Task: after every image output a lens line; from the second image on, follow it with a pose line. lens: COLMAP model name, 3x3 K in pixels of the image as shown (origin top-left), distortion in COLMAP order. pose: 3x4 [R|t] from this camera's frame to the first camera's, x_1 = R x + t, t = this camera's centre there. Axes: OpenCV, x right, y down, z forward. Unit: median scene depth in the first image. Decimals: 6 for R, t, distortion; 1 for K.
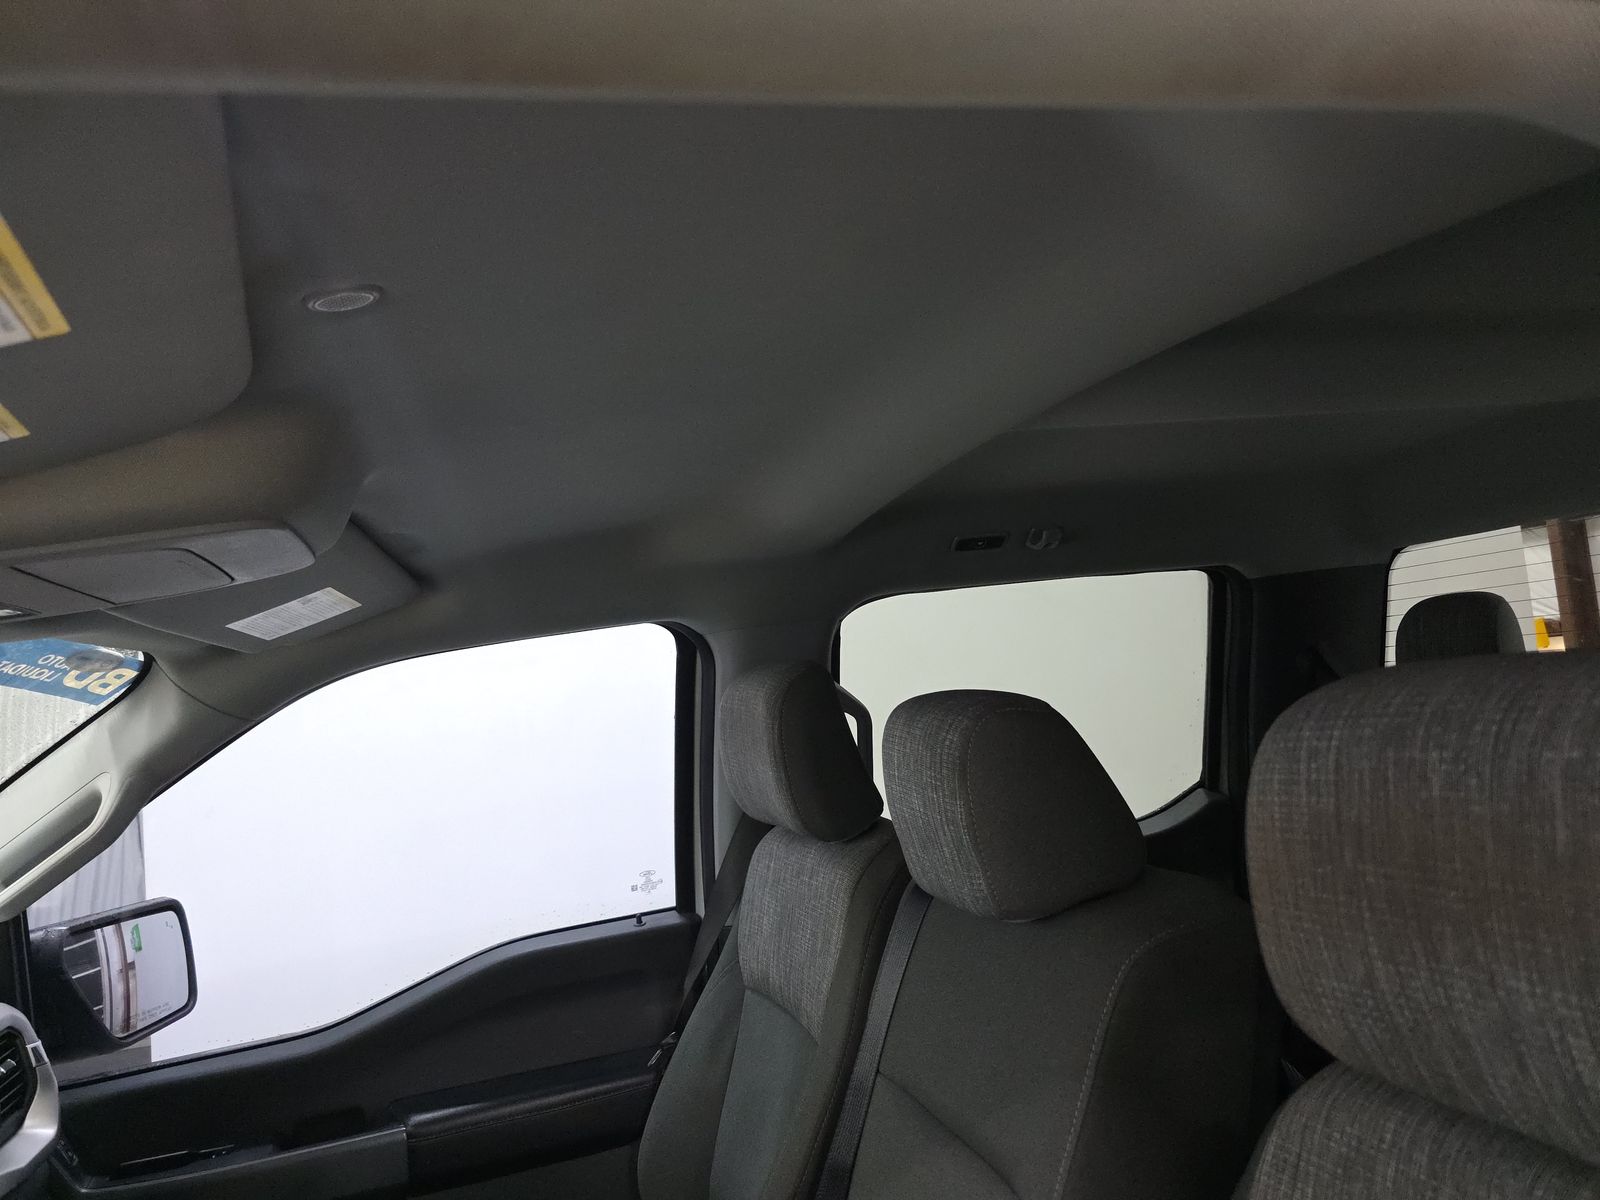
lens RADIAL K [[1084.4, 0, 808.0], [0, 1084.4, 634.5], [0, 0, 1]] dist [0.104372, -0.122962]
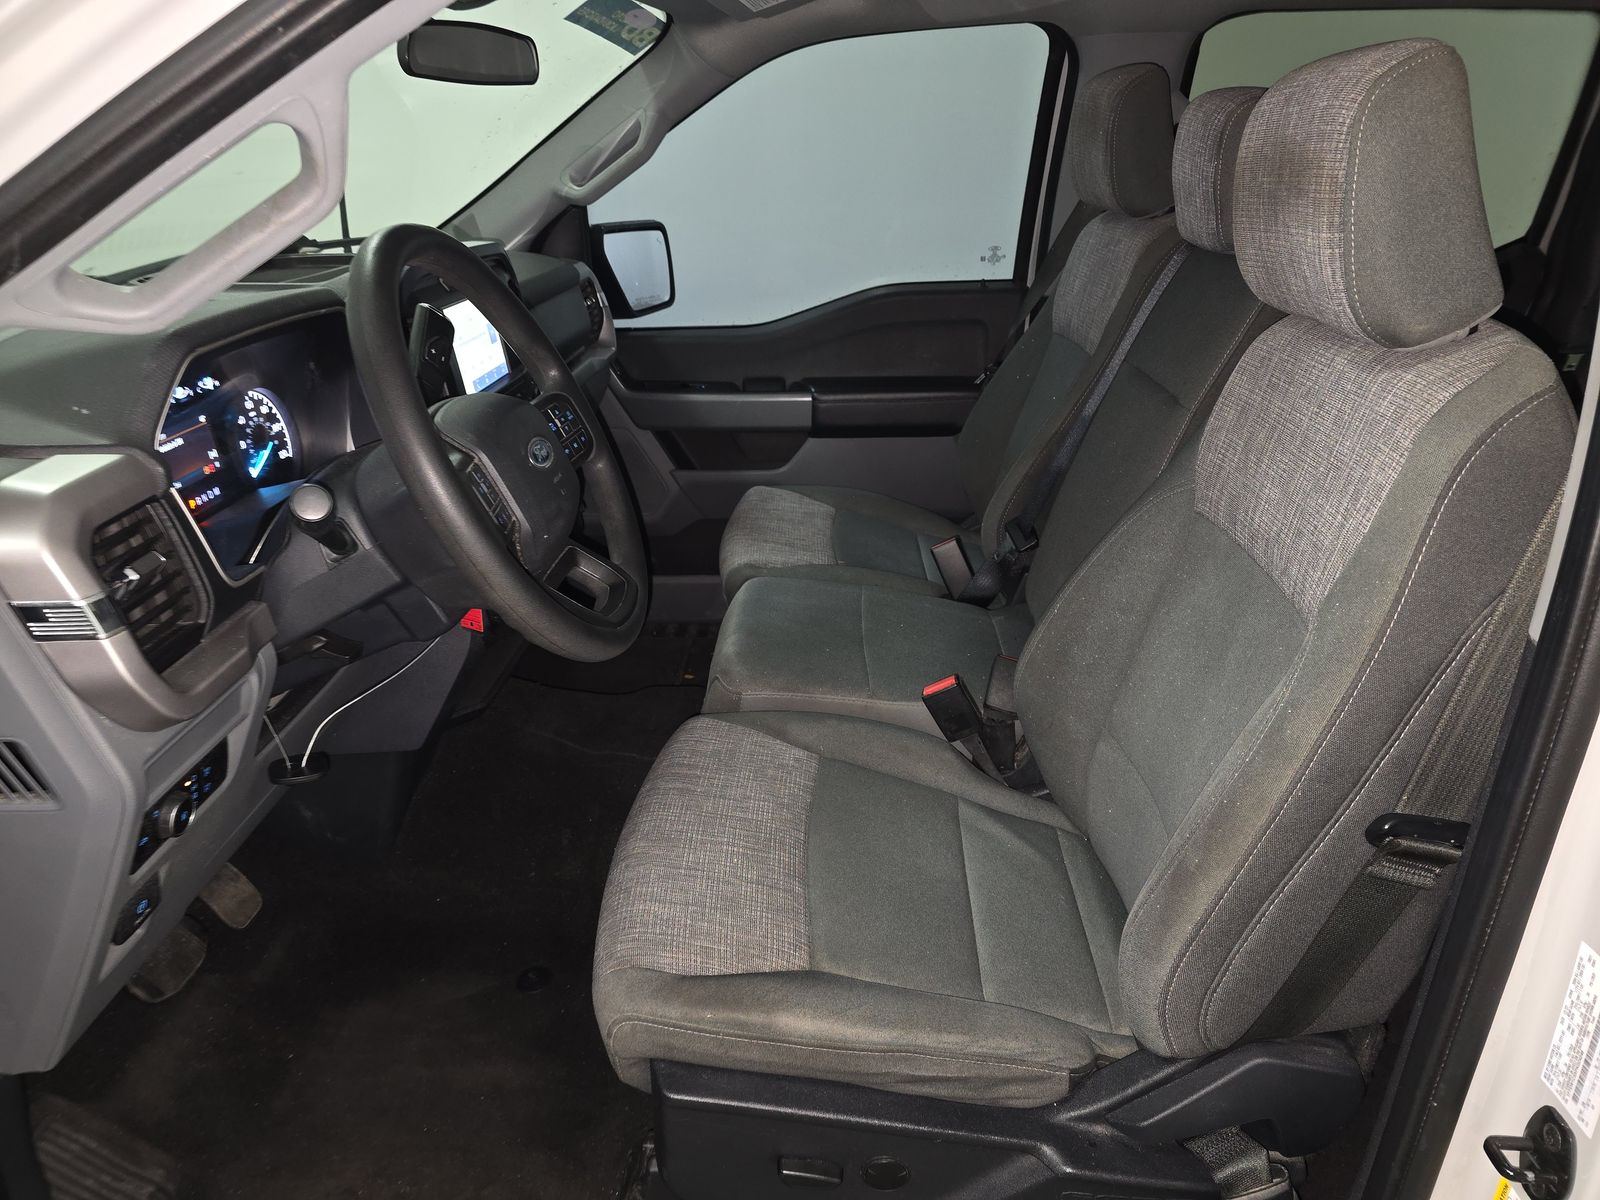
lens RADIAL K [[1084.4, 0, 808.0], [0, 1084.4, 634.5], [0, 0, 1]] dist [0.104372, -0.122962]
pose [[0.947128, 0.217019, -0.236329, 0.053859], [-0.079205, 0.871901, 0.483234, 0.007452], [0.310926, -0.438966, 0.842991, -0.395194]]
